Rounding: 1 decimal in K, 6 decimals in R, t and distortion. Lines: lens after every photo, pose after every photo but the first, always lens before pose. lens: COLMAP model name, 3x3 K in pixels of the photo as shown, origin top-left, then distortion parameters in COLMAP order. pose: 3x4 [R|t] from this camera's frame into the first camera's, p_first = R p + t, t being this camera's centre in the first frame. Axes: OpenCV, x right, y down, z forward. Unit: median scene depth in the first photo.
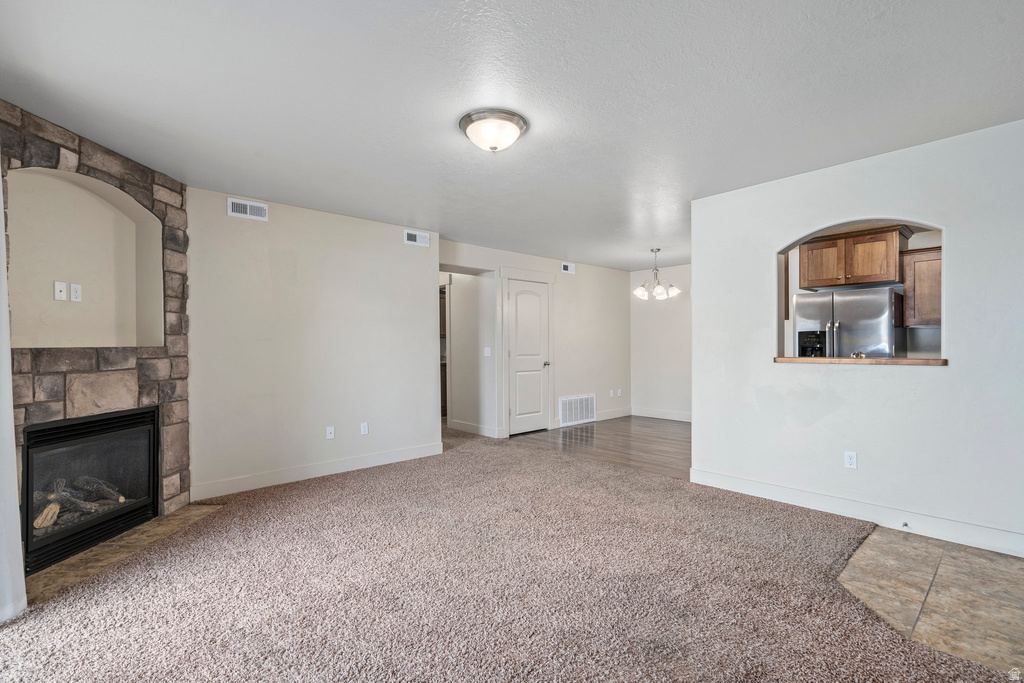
lens RADIAL K [[462.0, 0, 511.2], [0, 462.0, 346.0], [0, 0, 1]] dist [-0.005179, 0.001658]
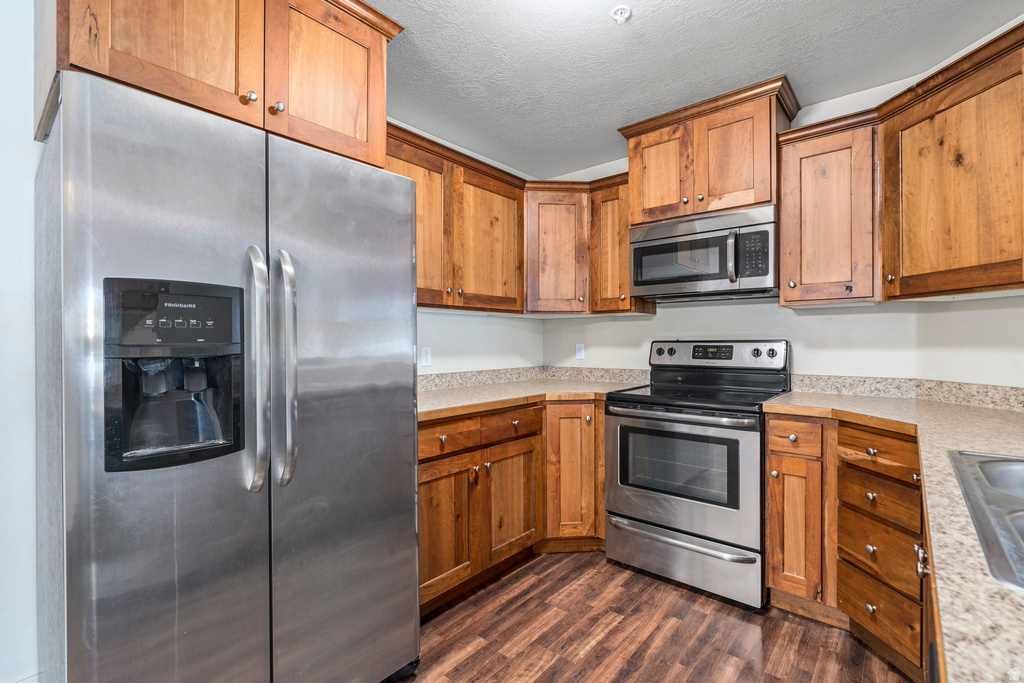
lens RADIAL K [[462.0, 0, 513.8], [0, 462.0, 341.3], [0, 0, 1]] dist [-0.005179, 0.001658]
pose [[-0.132454, 0.004644, 0.991178, 0.694856], [0.006626, 0.999971, -0.003800, -0.006768], [-0.991167, 0.006064, -0.132481, 1.452811]]
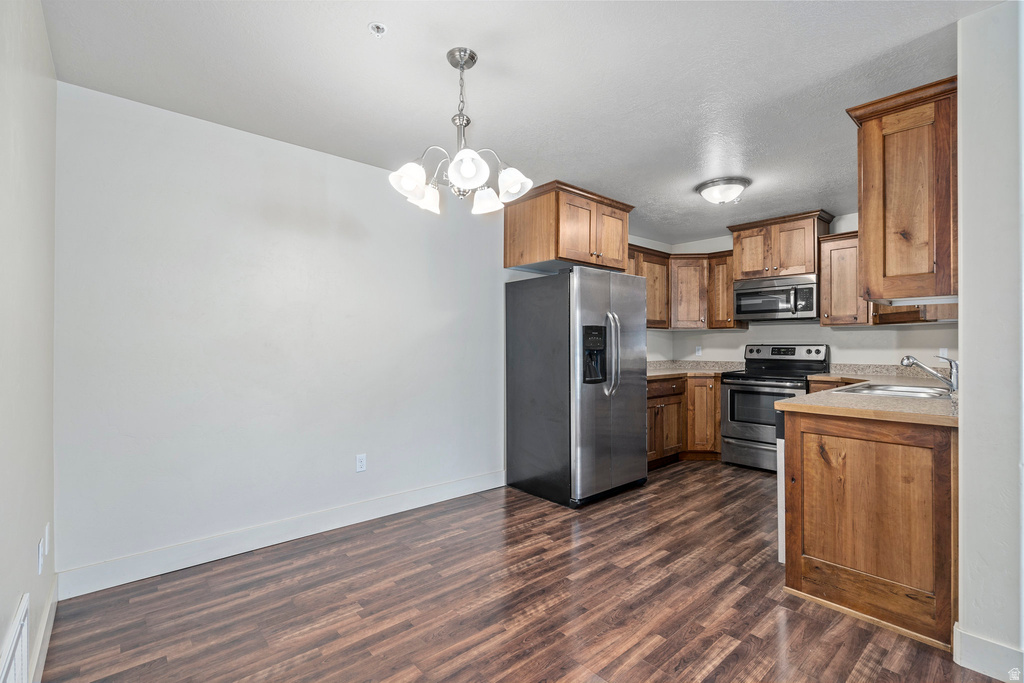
lens RADIAL K [[462.0, 0, 513.9], [0, 462.0, 341.5], [0, 0, 1]] dist [-0.005179, 0.001658]
pose [[0.014450, 0.011421, 0.999830, -0.030496], [0.001956, 0.999933, -0.011450, -0.003844], [-0.999894, 0.002121, 0.014426, 1.835729]]
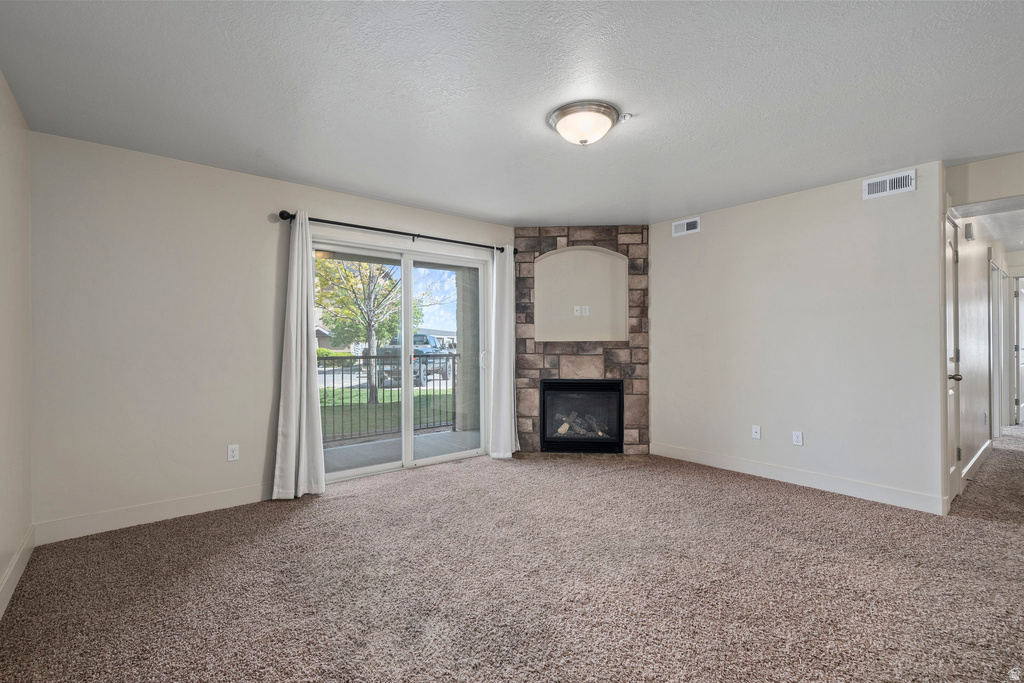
lens RADIAL K [[462.0, 0, 511.0], [0, 462.0, 343.1], [0, 0, 1]] dist [-0.005179, 0.001658]
pose [[-0.042934, 0.012739, -0.998997, 0.789758], [0.000312, 0.999919, 0.012737, -0.011359], [0.999078, 0.000235, -0.042934, 0.728411]]
